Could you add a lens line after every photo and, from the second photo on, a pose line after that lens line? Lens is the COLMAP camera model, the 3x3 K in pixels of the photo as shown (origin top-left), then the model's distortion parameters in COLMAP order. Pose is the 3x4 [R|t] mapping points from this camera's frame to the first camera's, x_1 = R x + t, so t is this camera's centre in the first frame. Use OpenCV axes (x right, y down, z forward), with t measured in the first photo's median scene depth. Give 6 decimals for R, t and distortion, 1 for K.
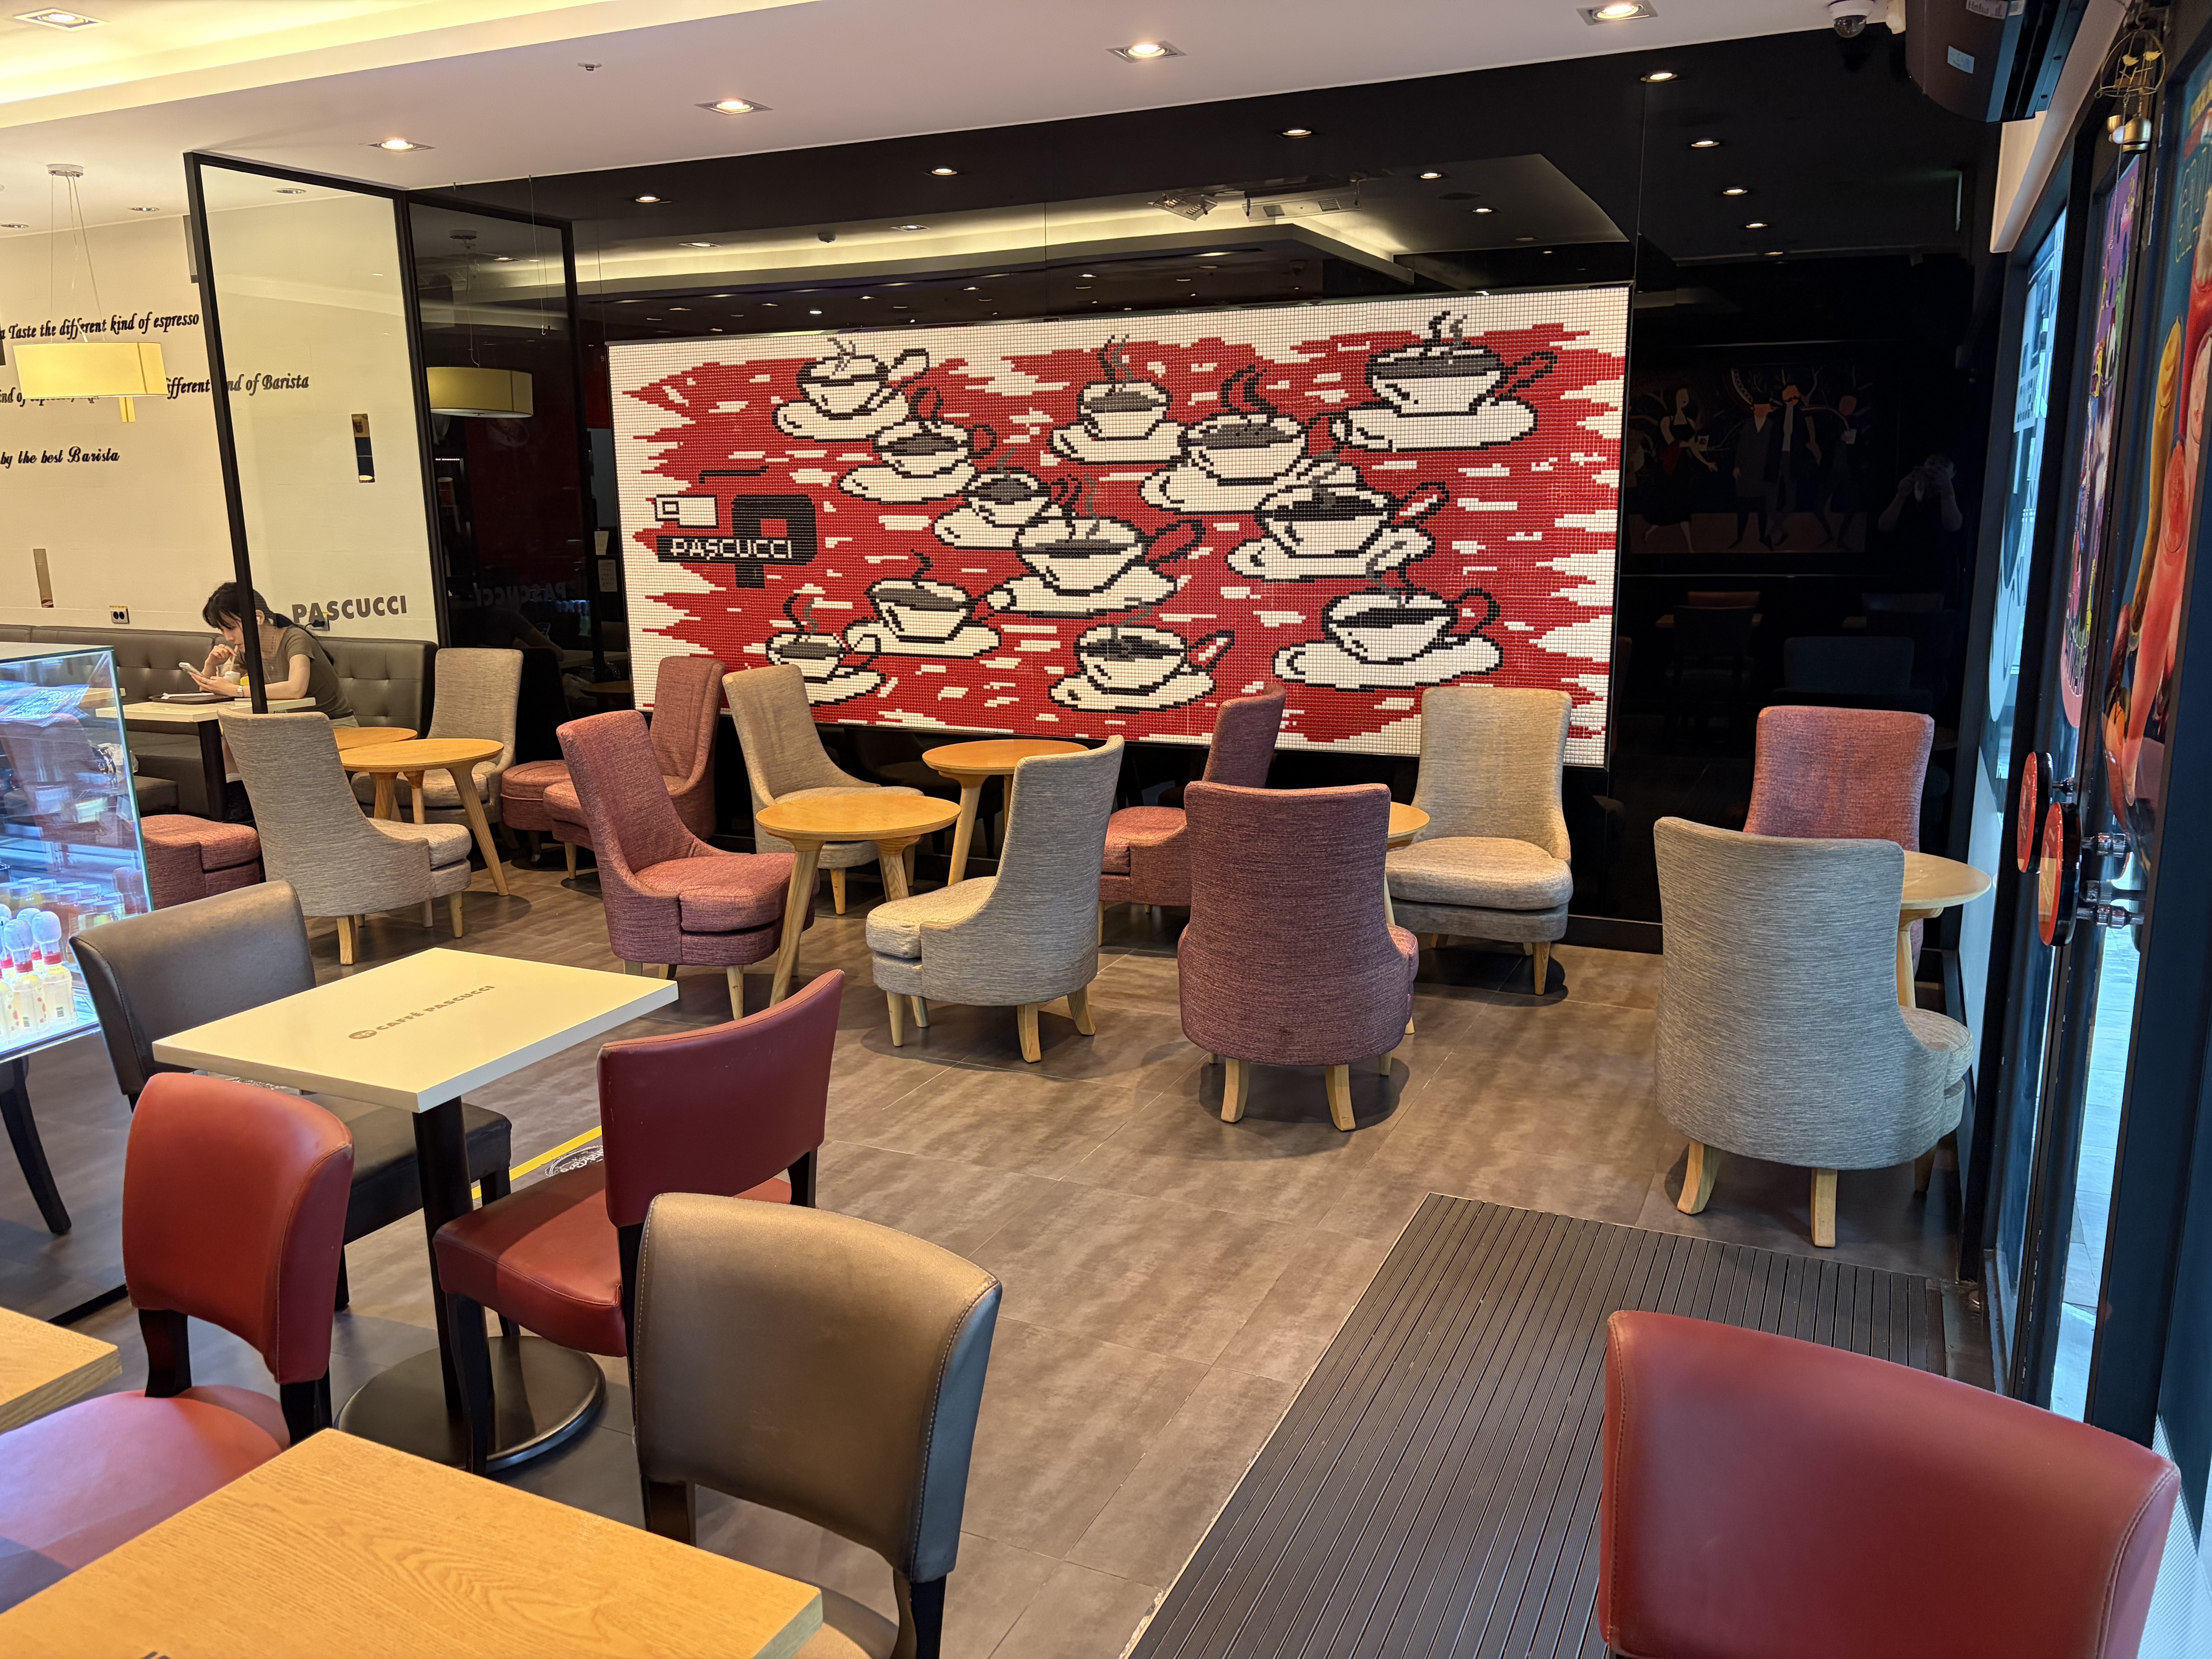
lens RADIAL K [[1658.8, 0, 1096.2], [0, 1658.8, 828.6], [0, 0, 1]] dist [0.034743, -0.012268]
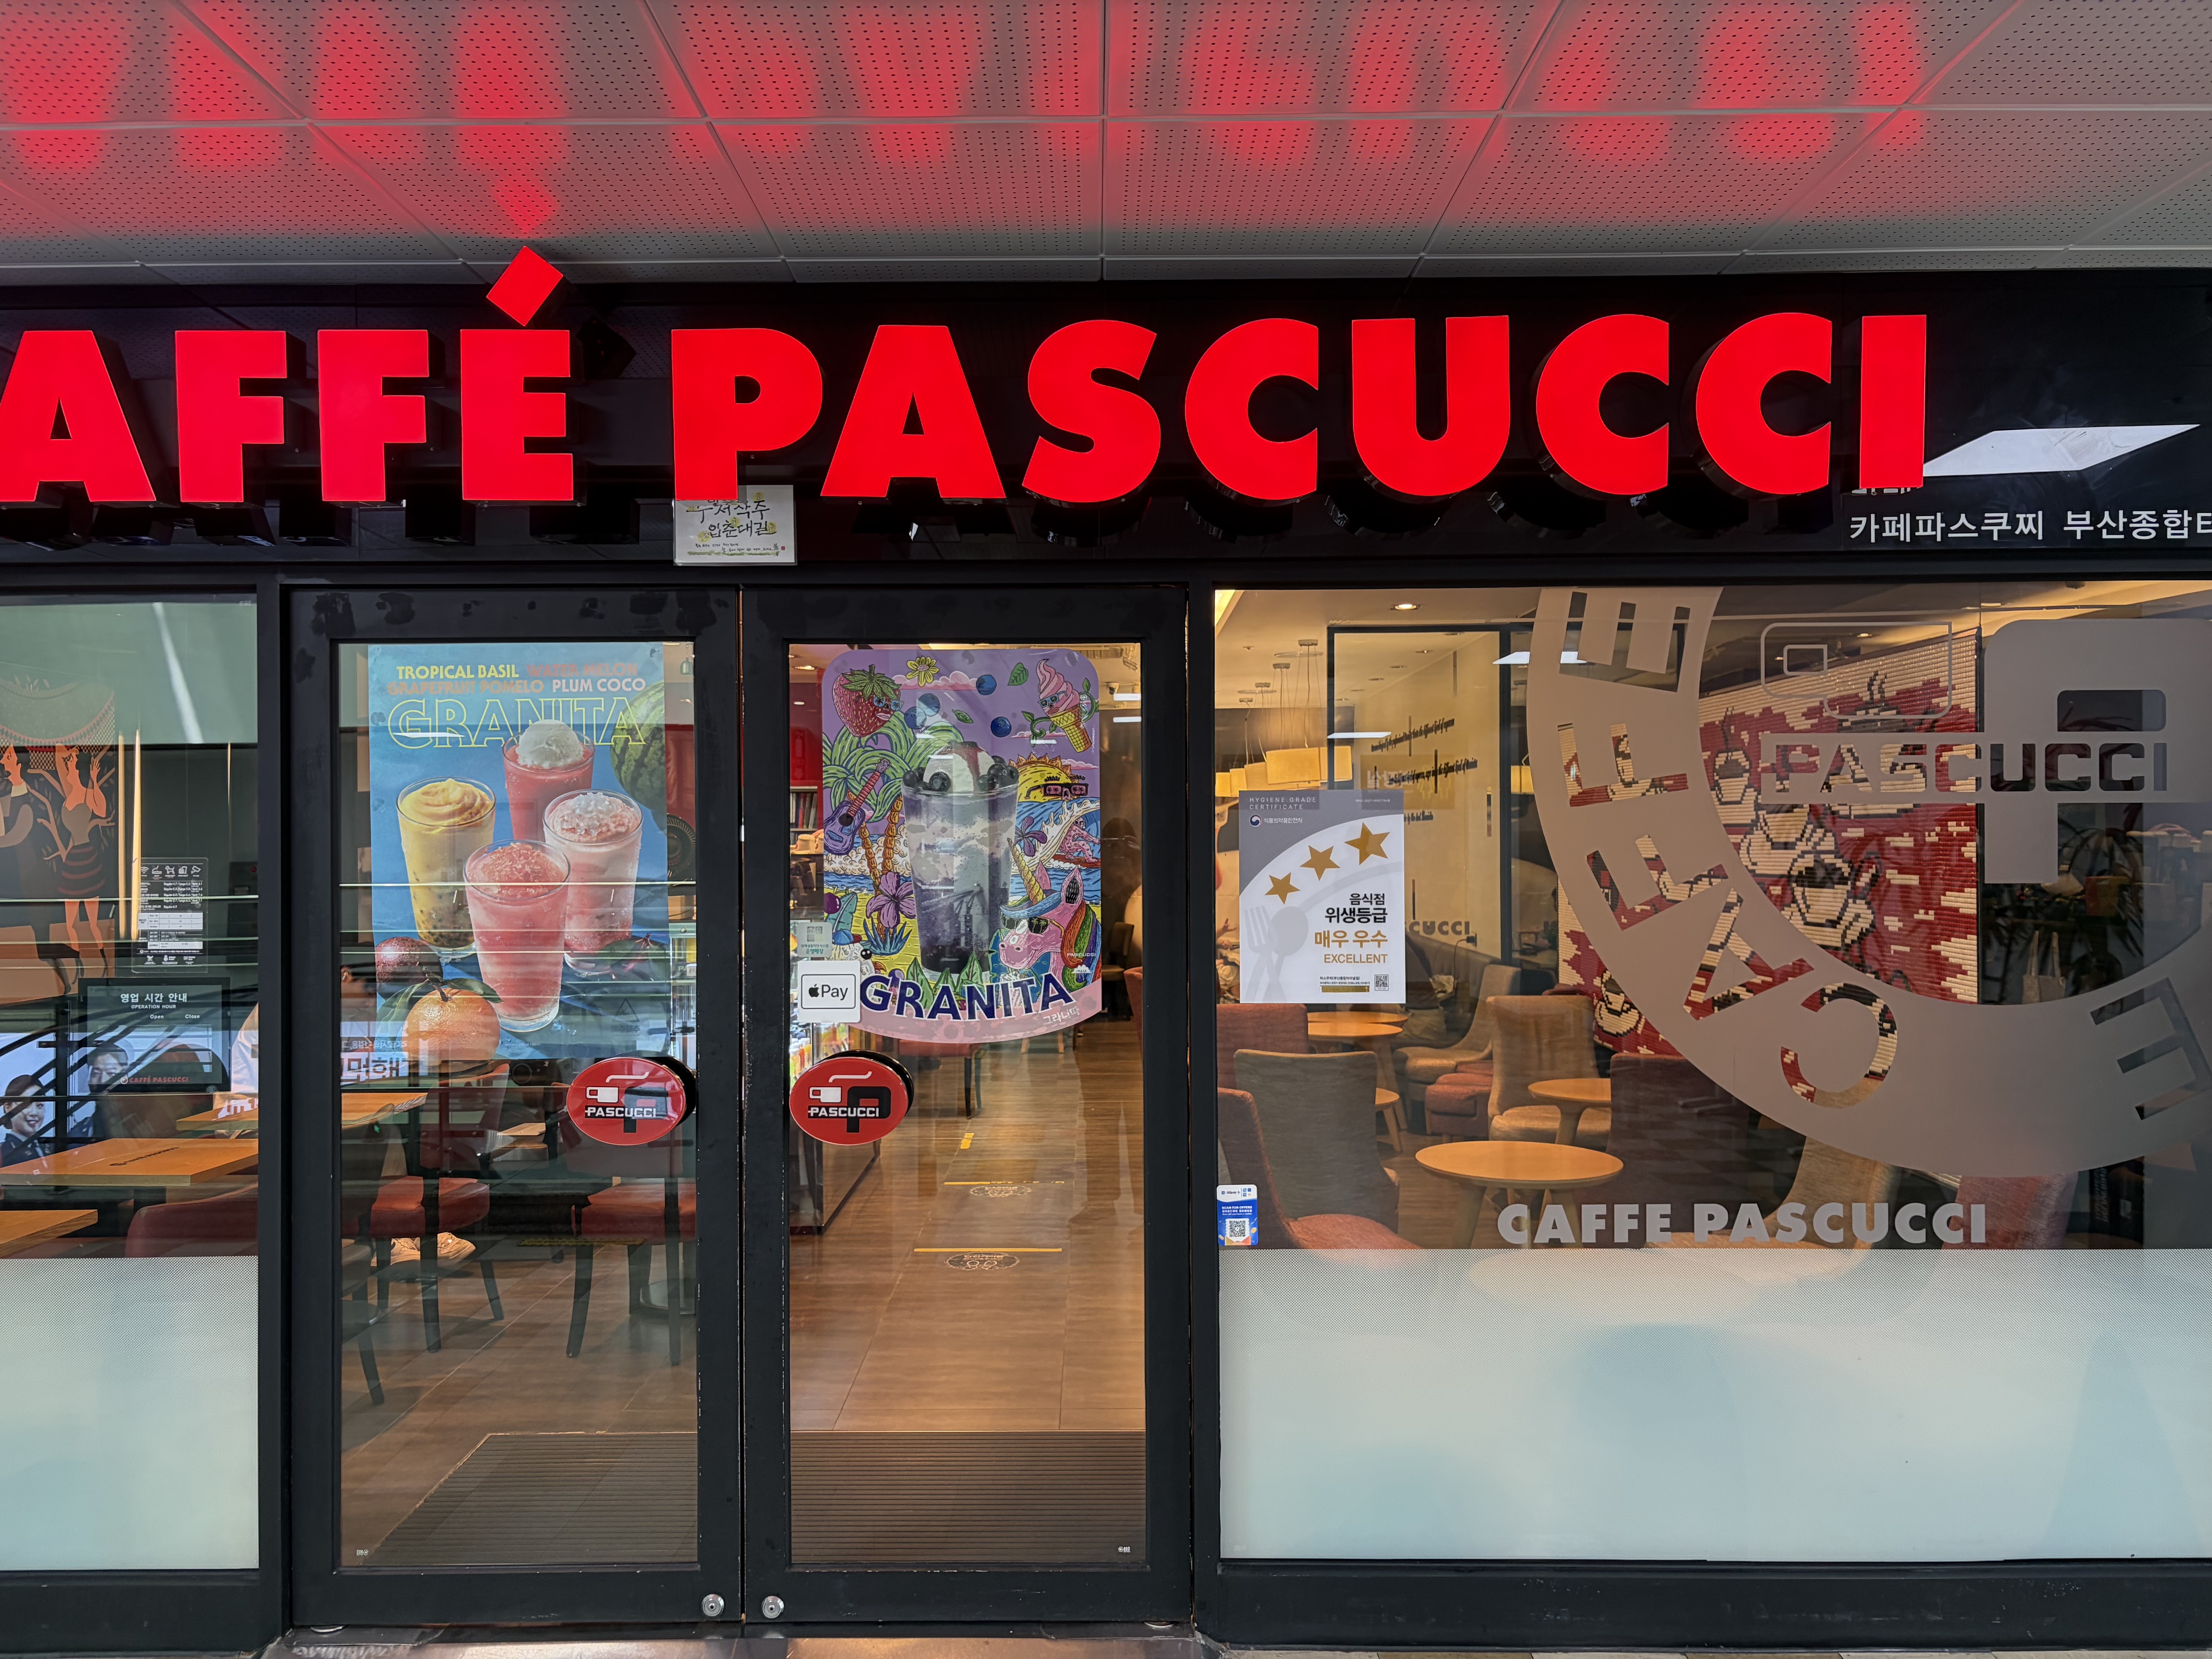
lens RADIAL K [[1658.8, 0, 1098.8], [0, 1658.8, 834.5], [0, 0, 1]] dist [0.034743, -0.012268]
pose [[0.440653, 0.010002, -0.897622, 0.811380], [-0.185192, 0.979441, -0.080000, -0.063504], [0.878367, 0.201484, 0.433446, 0.222354]]
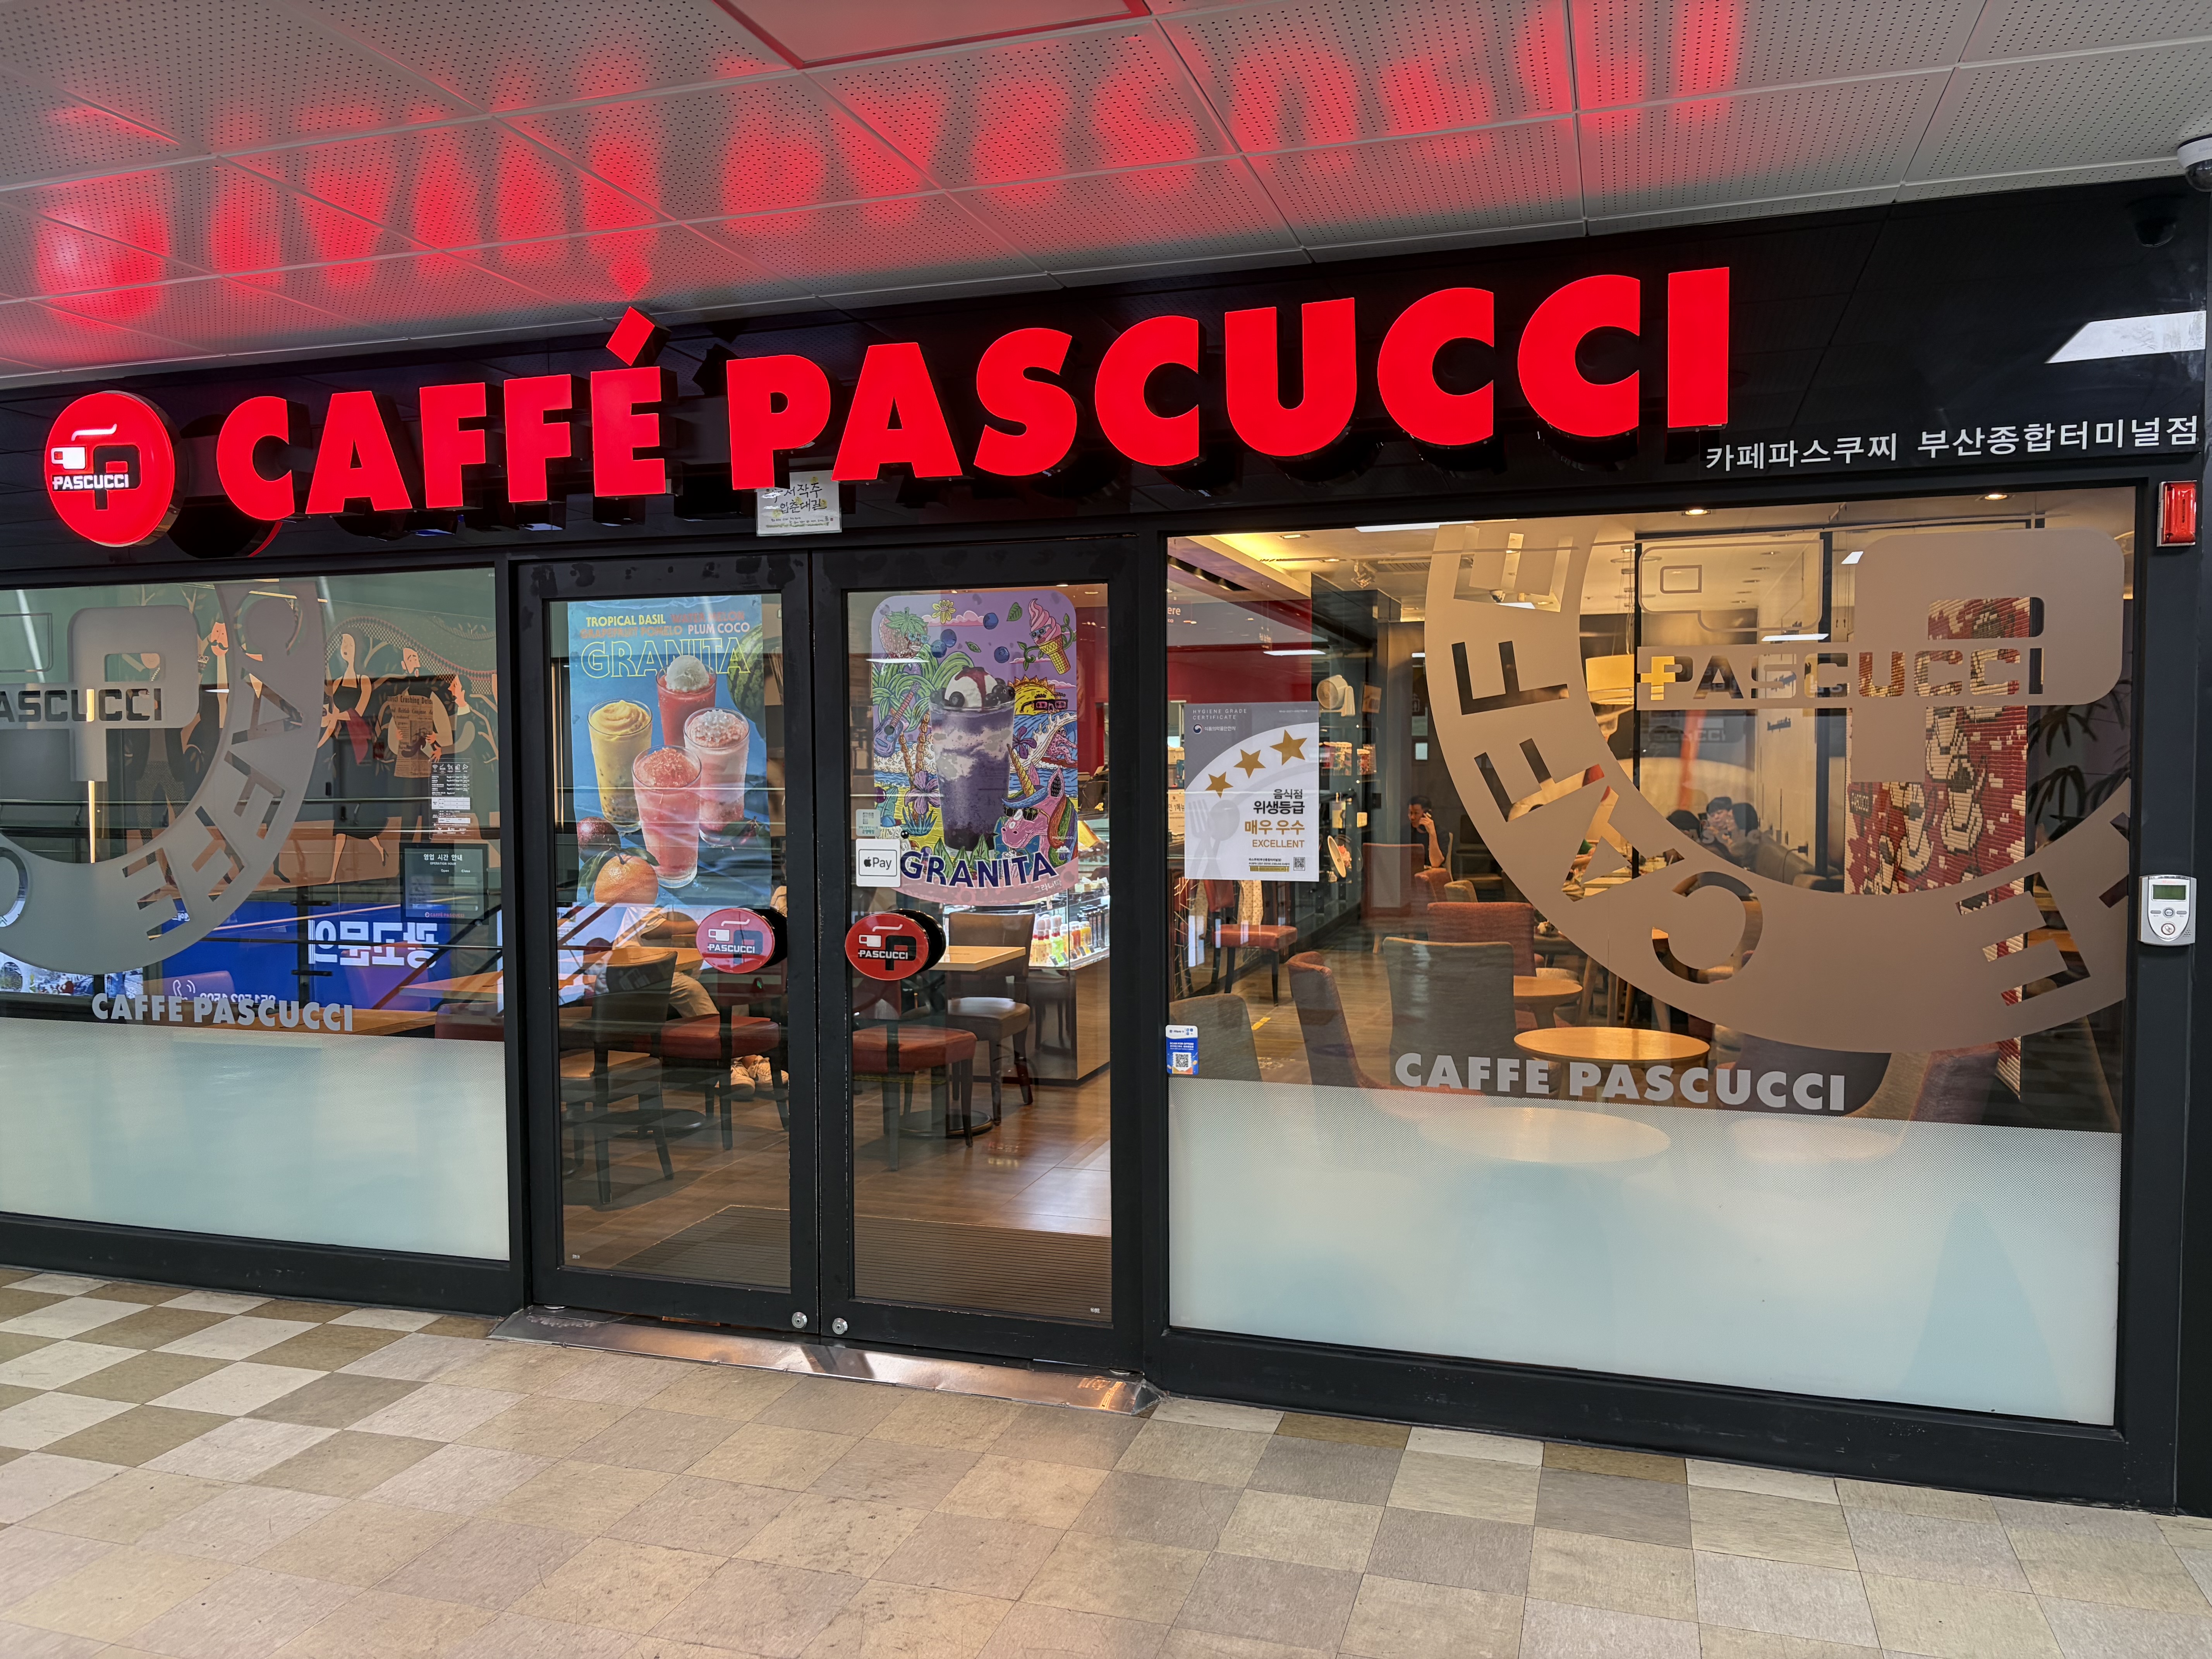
lens RADIAL K [[1658.8, 0, 1100.9], [0, 1658.8, 821.1], [0, 0, 1]] dist [0.034743, -0.012268]
pose [[0.149768, 0.054232, -0.987233, 1.124653], [-0.198107, 0.979892, 0.023774, -0.115177], [0.968671, 0.192017, 0.157501, 0.479355]]
